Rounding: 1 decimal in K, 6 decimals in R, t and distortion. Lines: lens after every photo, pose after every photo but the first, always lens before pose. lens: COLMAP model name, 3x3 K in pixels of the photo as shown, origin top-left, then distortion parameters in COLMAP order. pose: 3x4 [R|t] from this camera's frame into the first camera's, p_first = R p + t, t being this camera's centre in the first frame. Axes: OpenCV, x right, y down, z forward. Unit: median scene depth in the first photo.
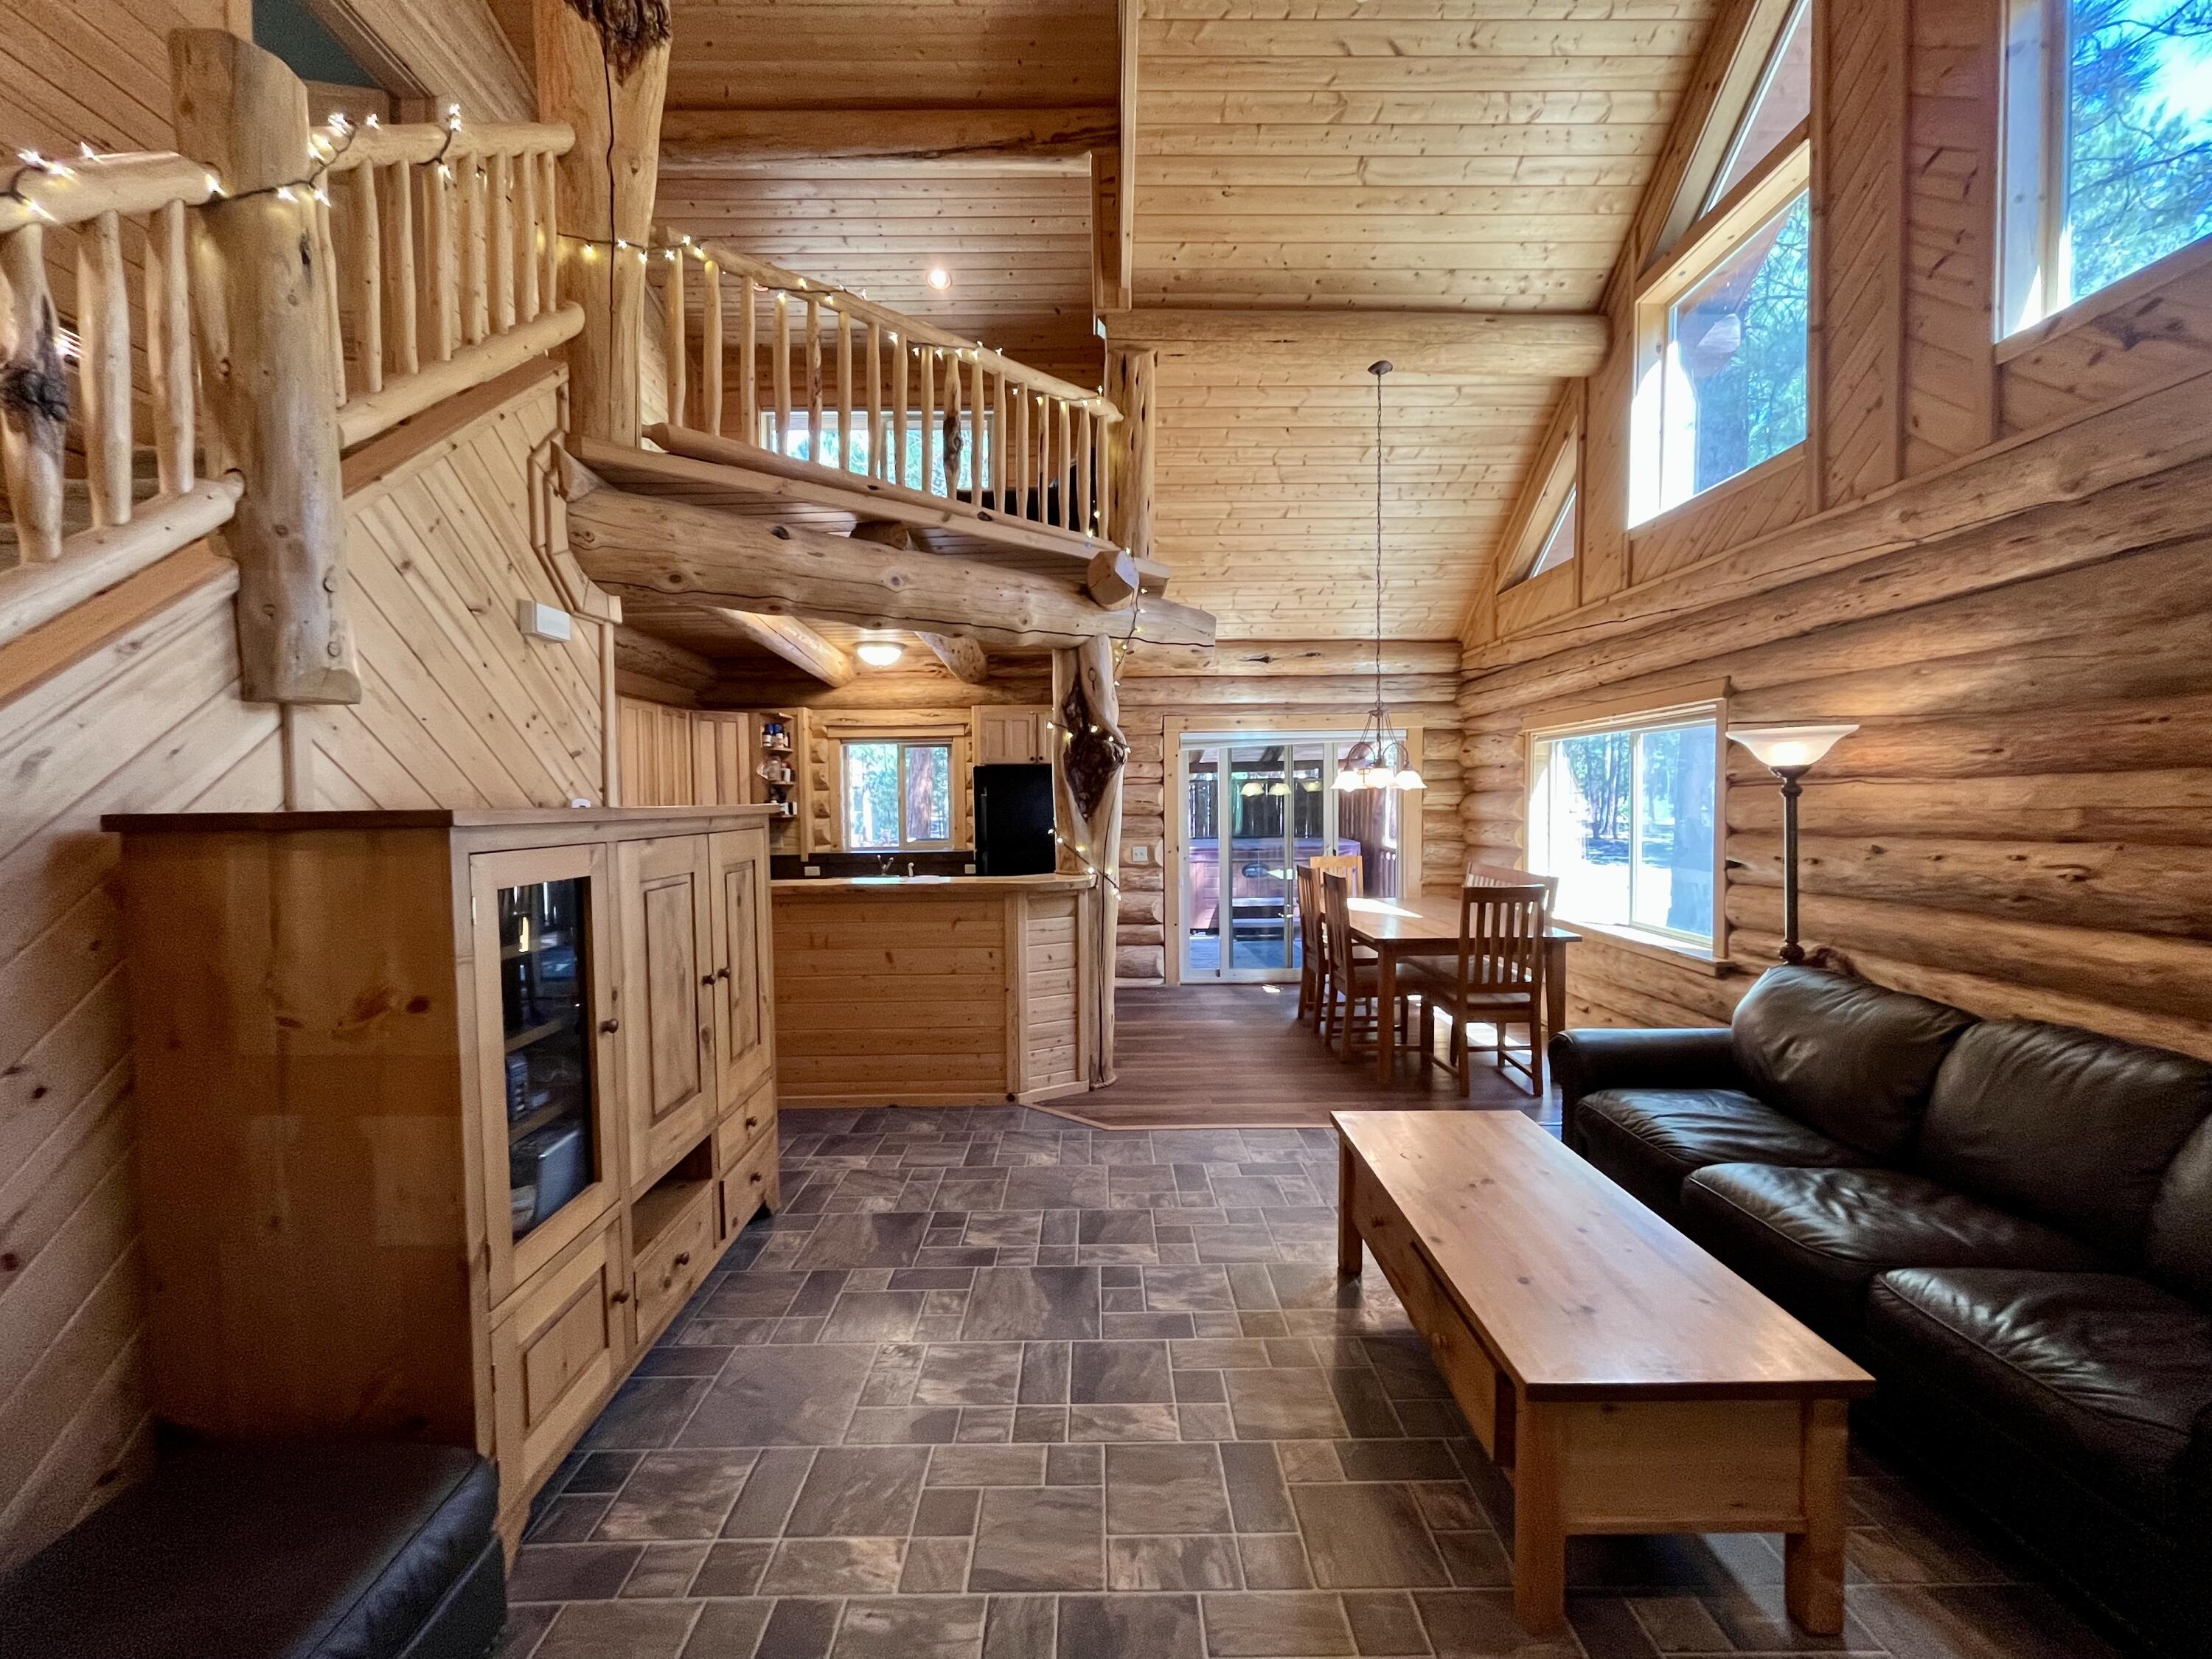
lens RADIAL K [[906.7, 0, 1099.9], [0, 906.7, 828.4], [0, 0, 1]] dist [-0.003347, 0.001359]
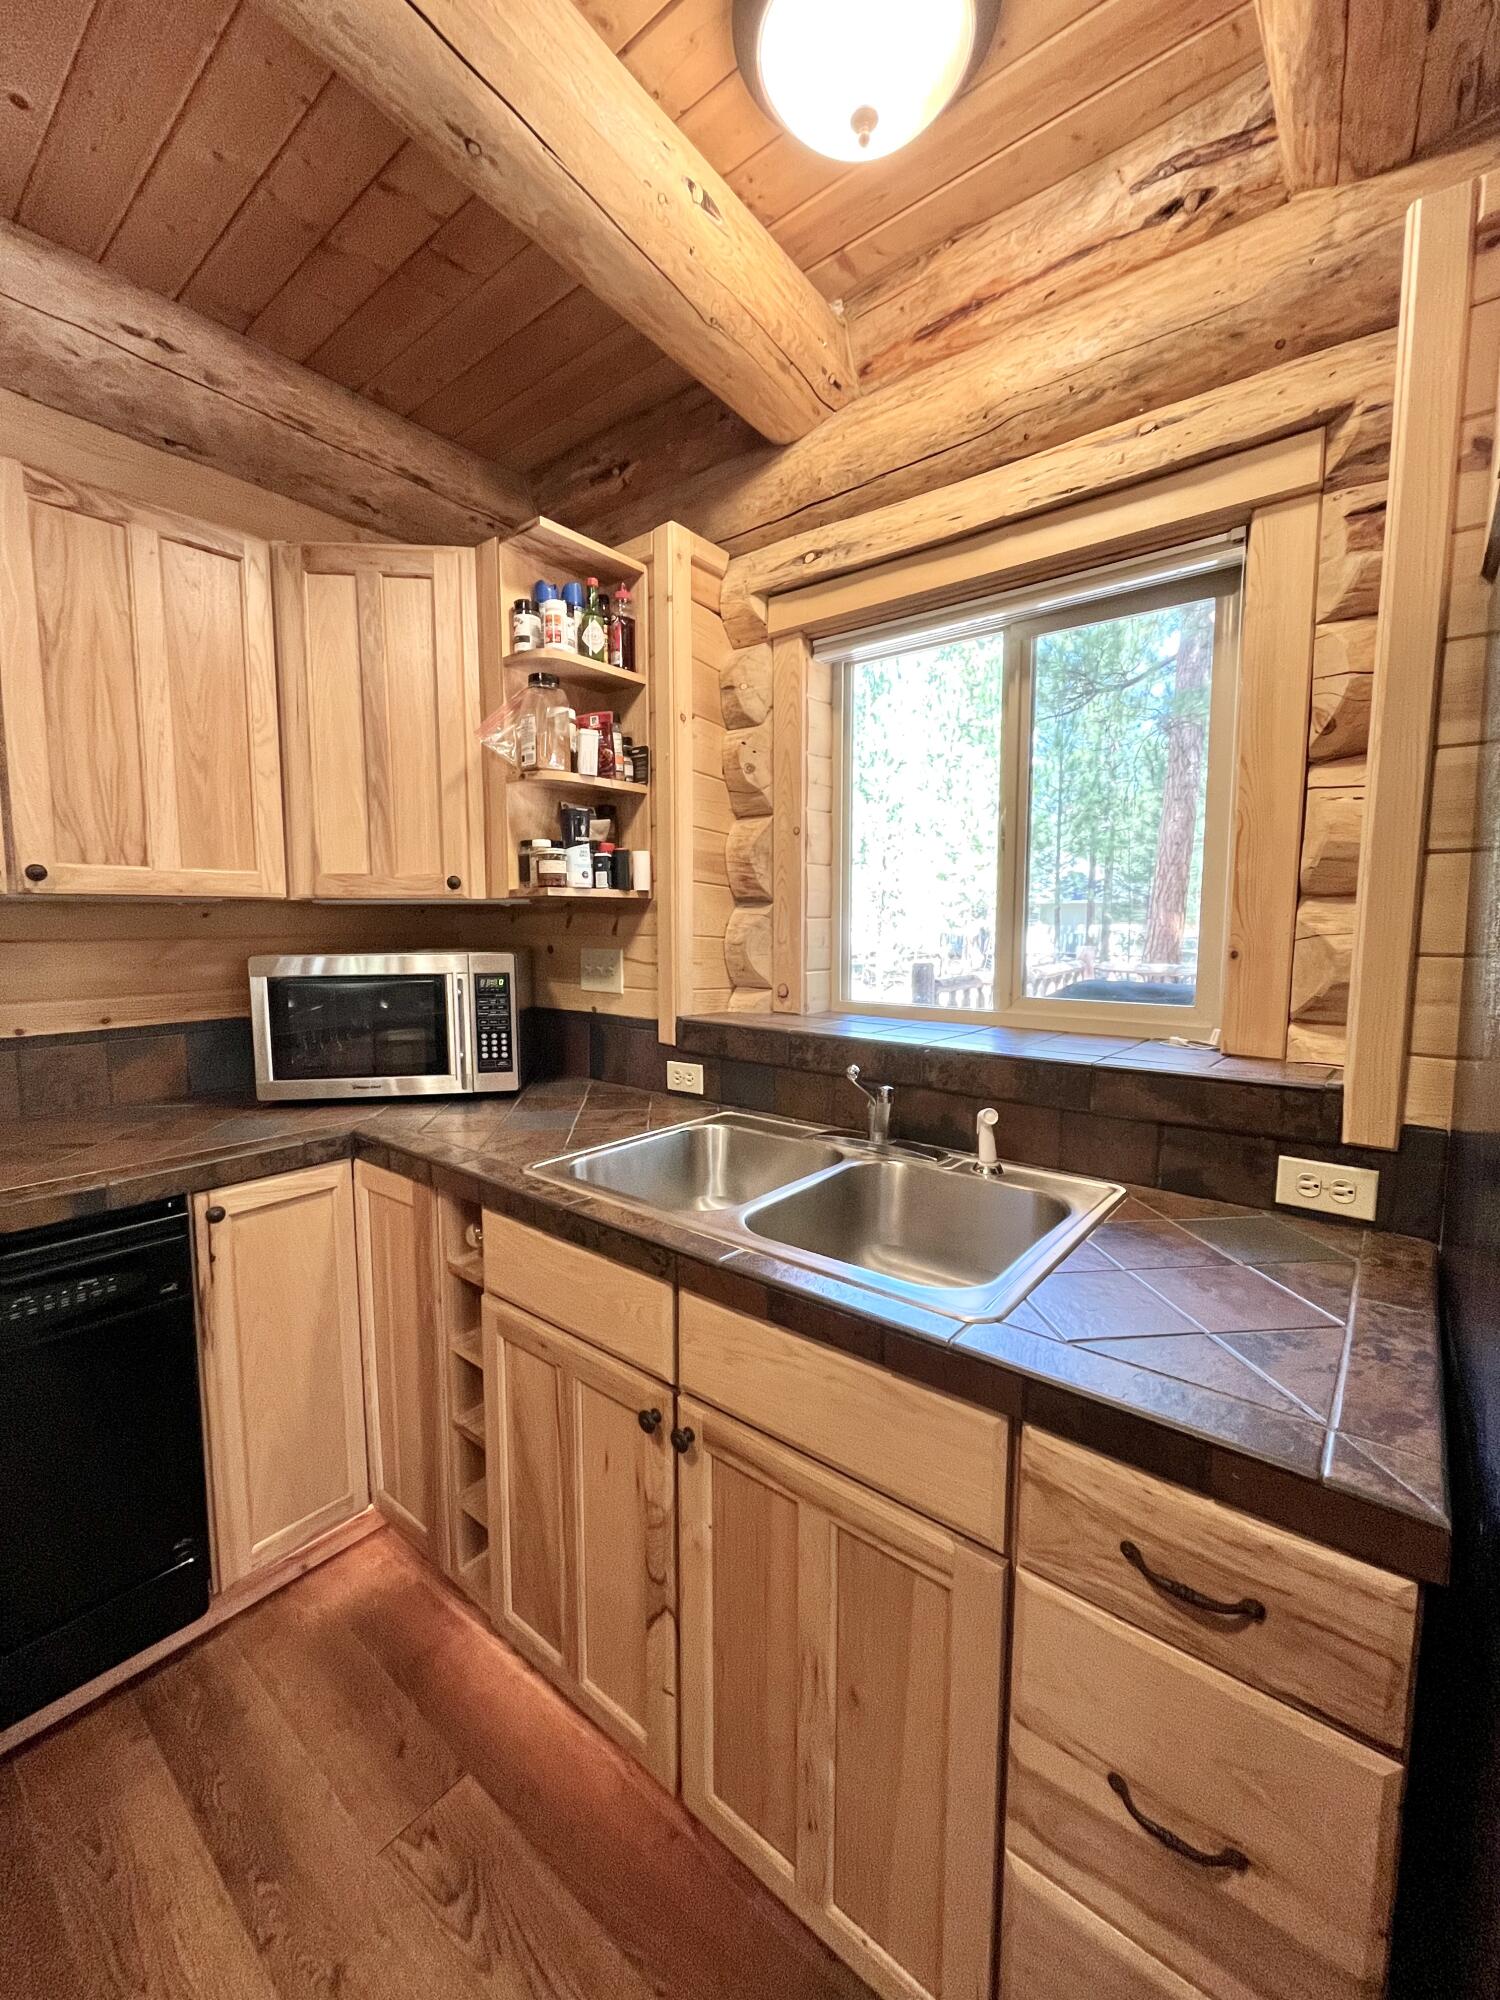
lens RADIAL K [[819.8, 0, 736.8], [0, 819.8, 988.5], [0, 0, 1]] dist [-0.003347, 0.001359]
pose [[0.753117, 0.065666, -0.654601, -0.199849], [-0.024388, 0.997109, 0.071966, -0.004963], [0.657434, -0.038234, 0.752541, 1.279459]]
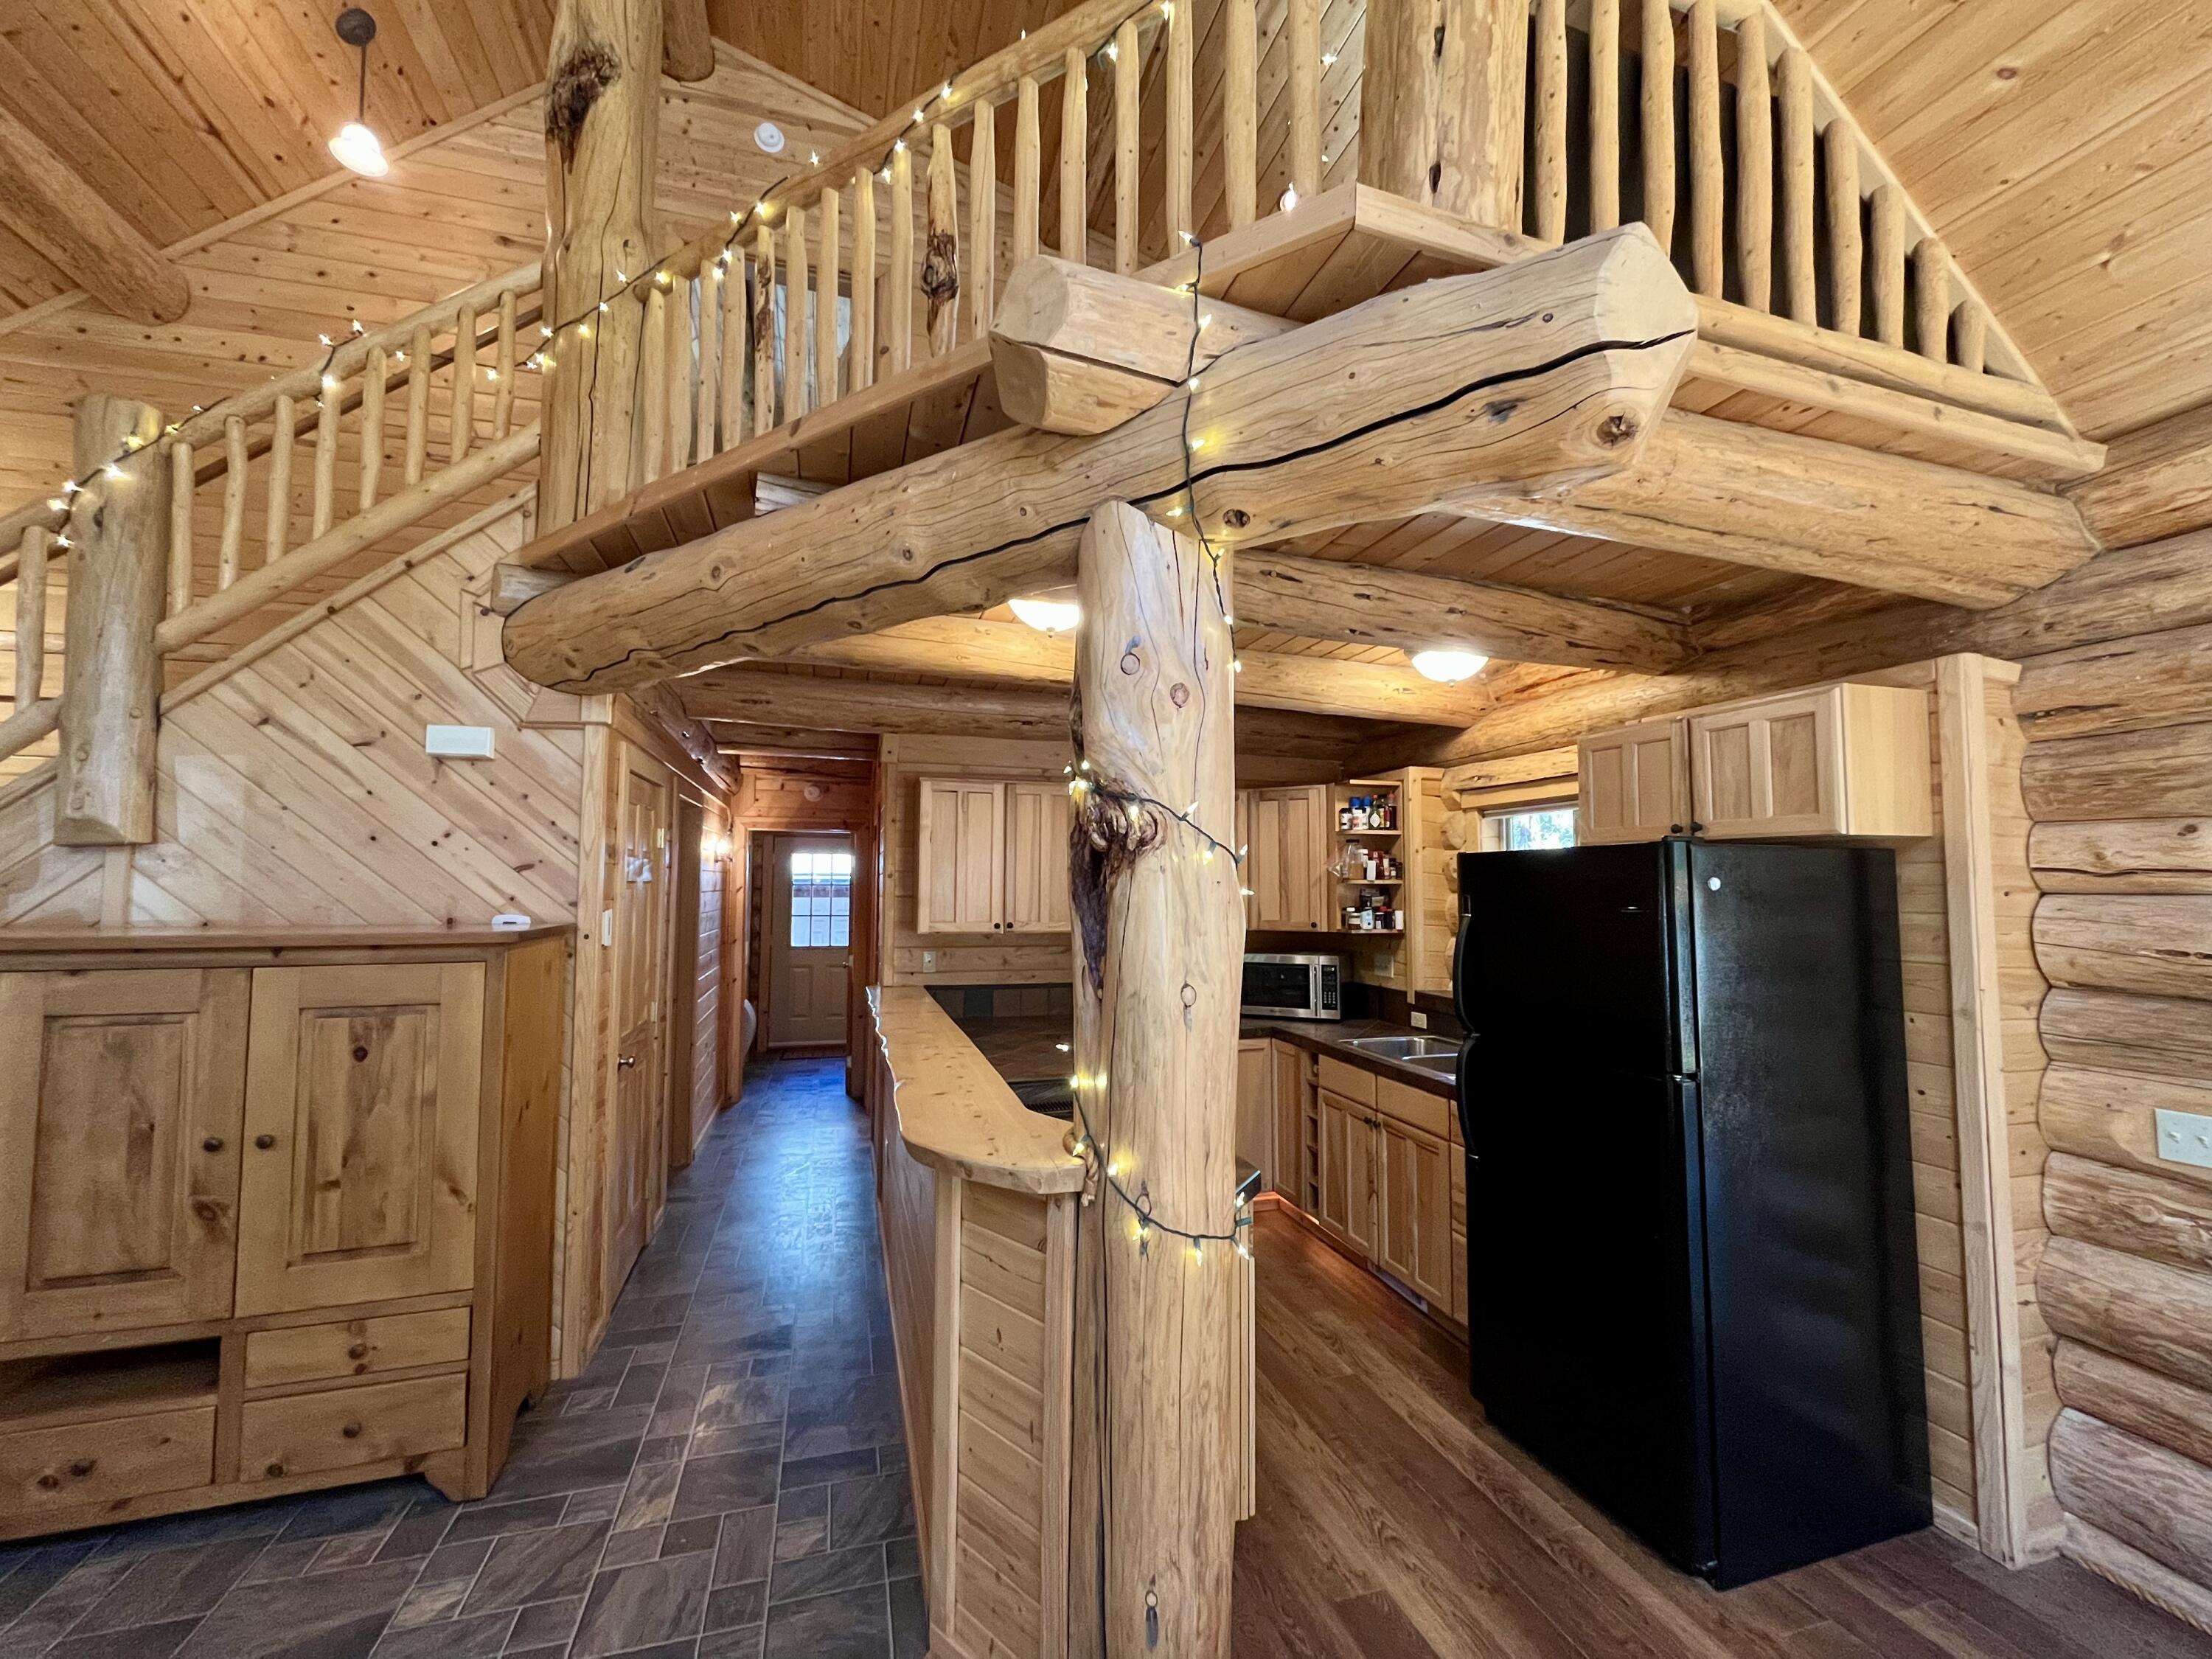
lens RADIAL K [[906.7, 0, 1116.0], [0, 906.7, 830.0], [0, 0, 1]] dist [-0.003347, 0.001359]
pose [[0.282230, -0.048916, -0.958099, 0.382441], [-0.036308, 0.997439, -0.061620, -0.062678], [0.958659, 0.052177, 0.279731, 0.969940]]
